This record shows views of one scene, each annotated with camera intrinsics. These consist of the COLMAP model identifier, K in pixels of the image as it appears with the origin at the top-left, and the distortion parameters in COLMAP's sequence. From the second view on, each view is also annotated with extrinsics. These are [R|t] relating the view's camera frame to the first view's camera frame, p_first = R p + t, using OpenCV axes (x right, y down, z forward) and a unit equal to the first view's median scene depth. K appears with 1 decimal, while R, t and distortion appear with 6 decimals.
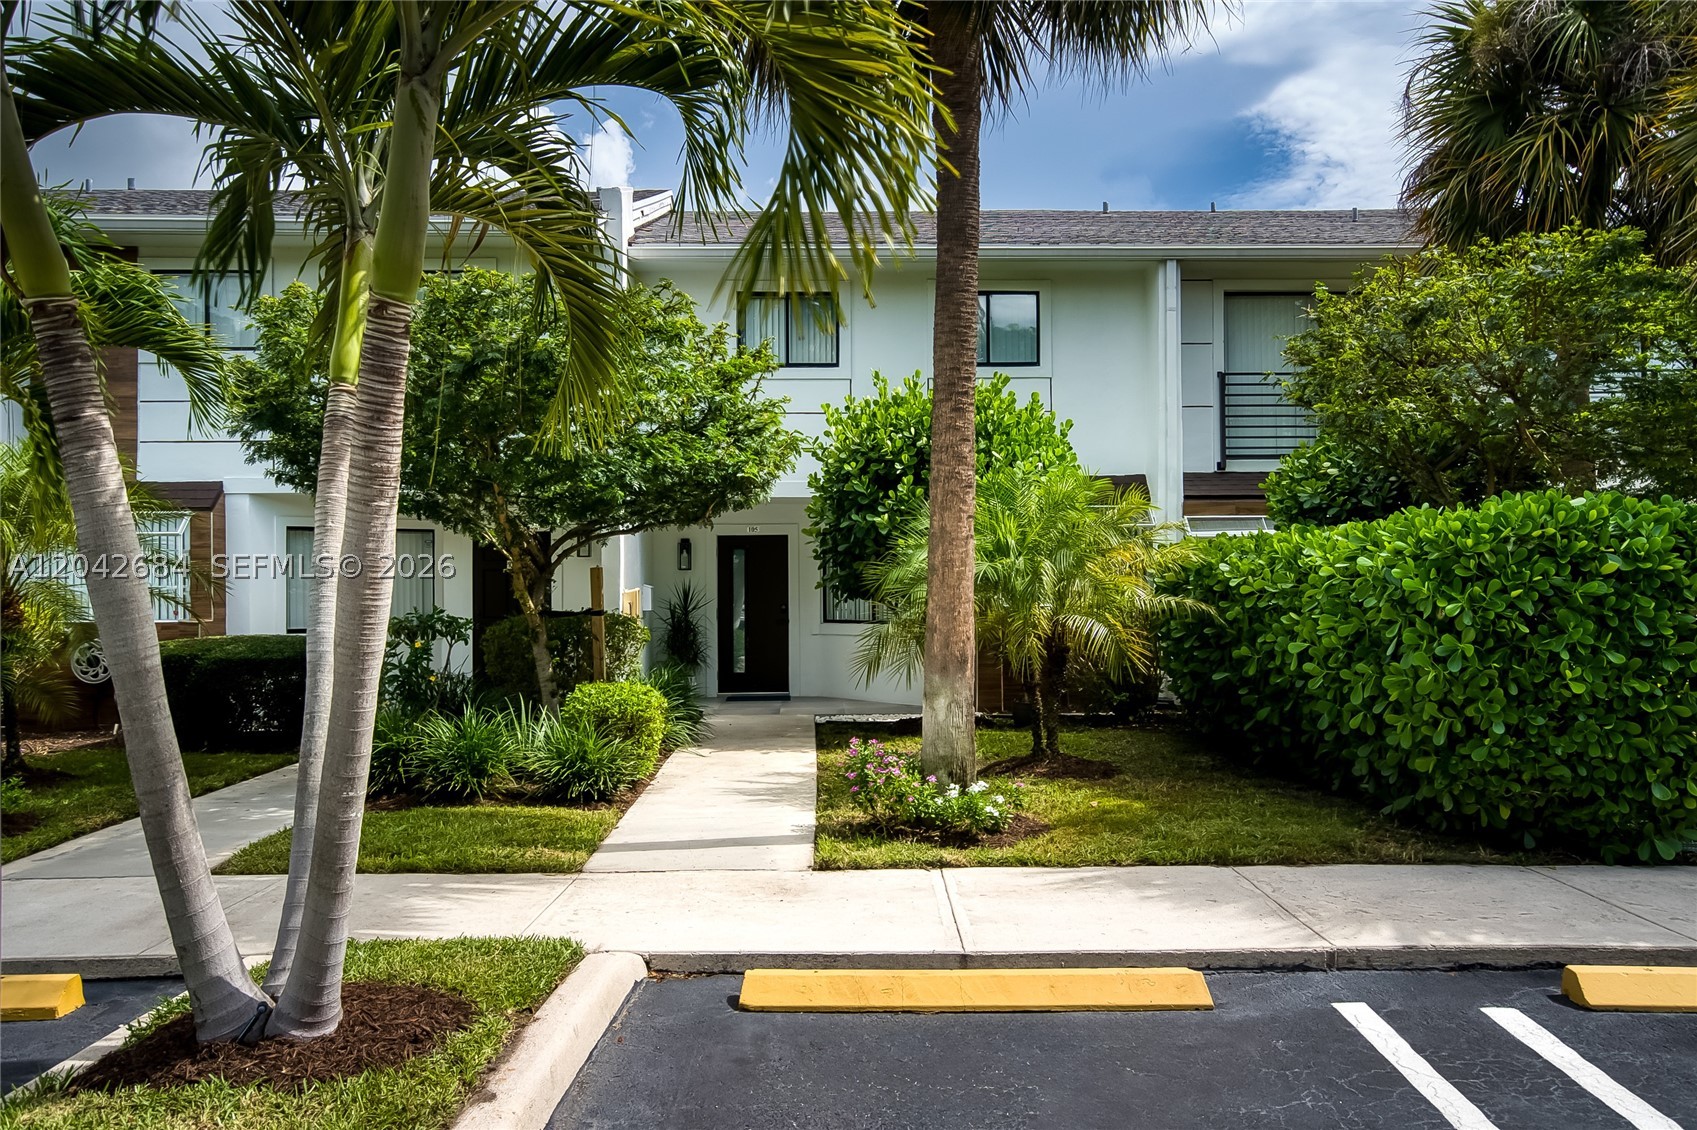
lens RADIAL K [[1367.6, 0, 849.6], [0, 1367.6, 570.4], [0, 0, 1]] dist [0.000223, 0.000008]
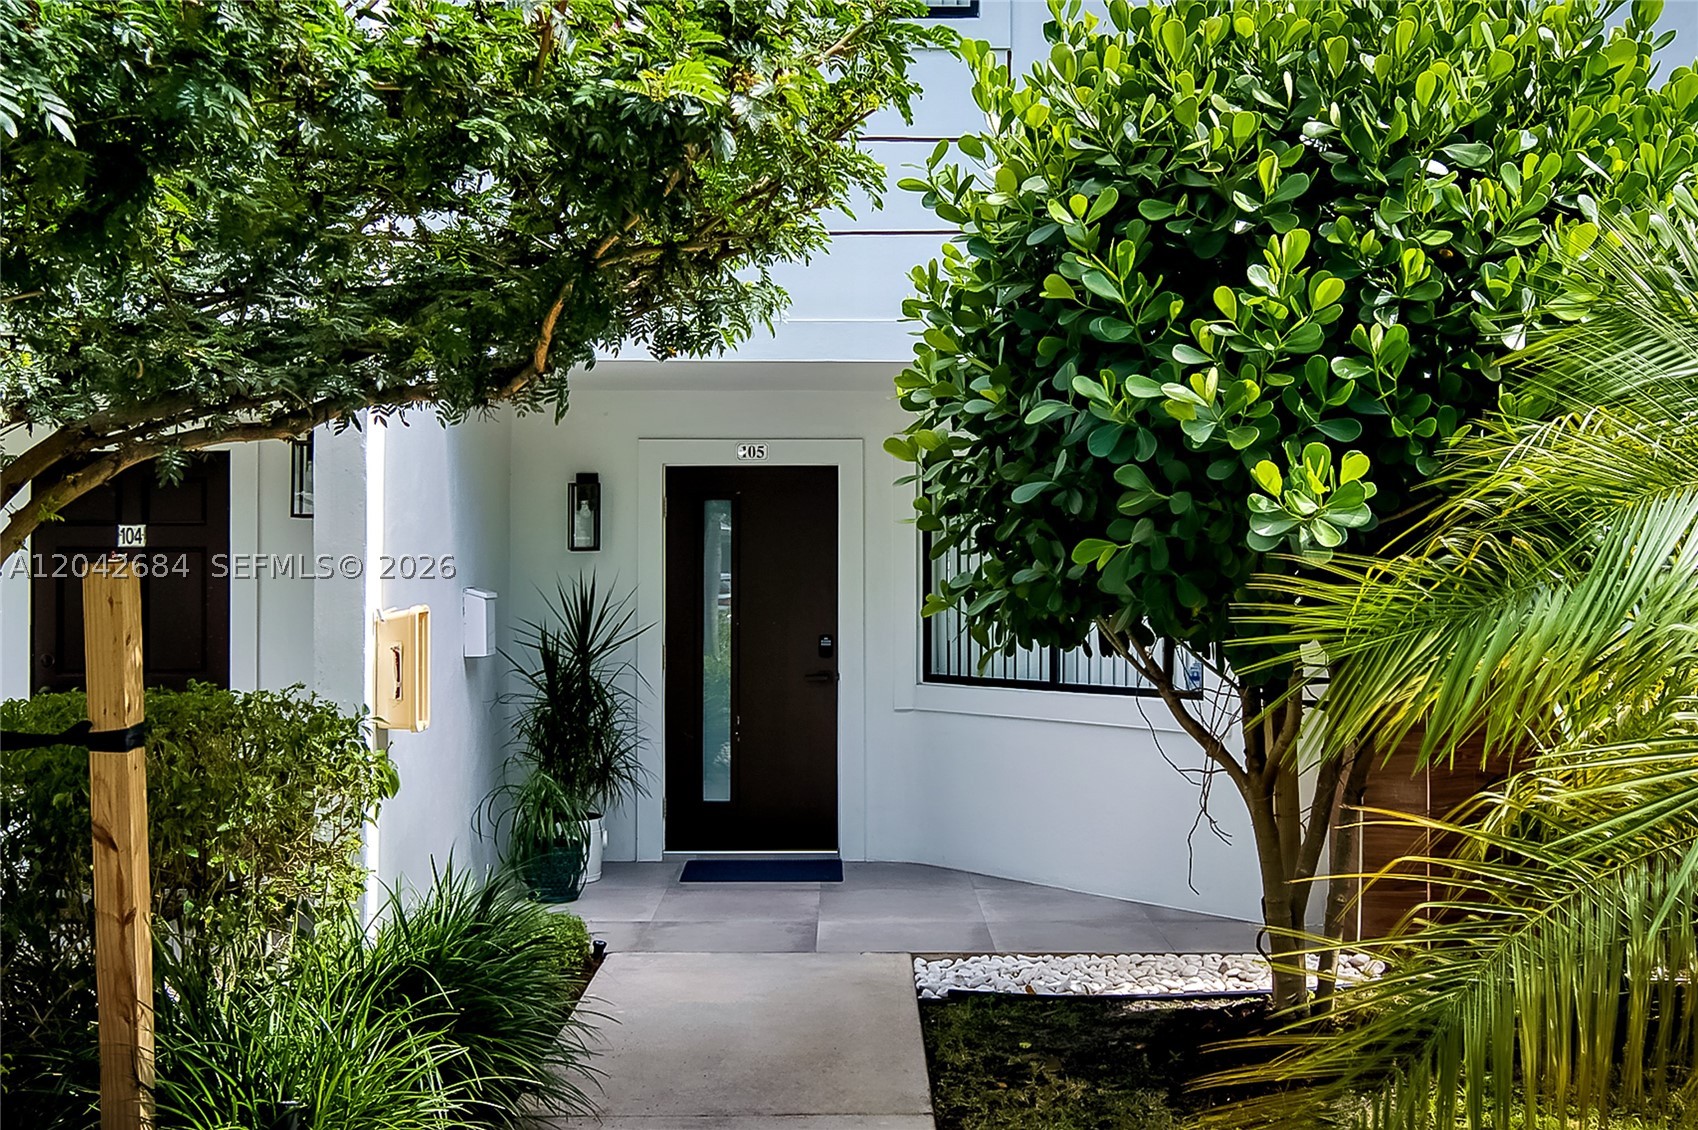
lens RADIAL K [[1033.6, 0, 848.8], [0, 1033.6, 554.0], [0, 0, 1]] dist [0.002431, 0.000340]
pose [[0.999892, 0.006610, -0.013127, -0.040990], [-0.006208, 0.999519, 0.030389, -0.009772], [0.013321, -0.030304, 0.999452, 0.755515]]
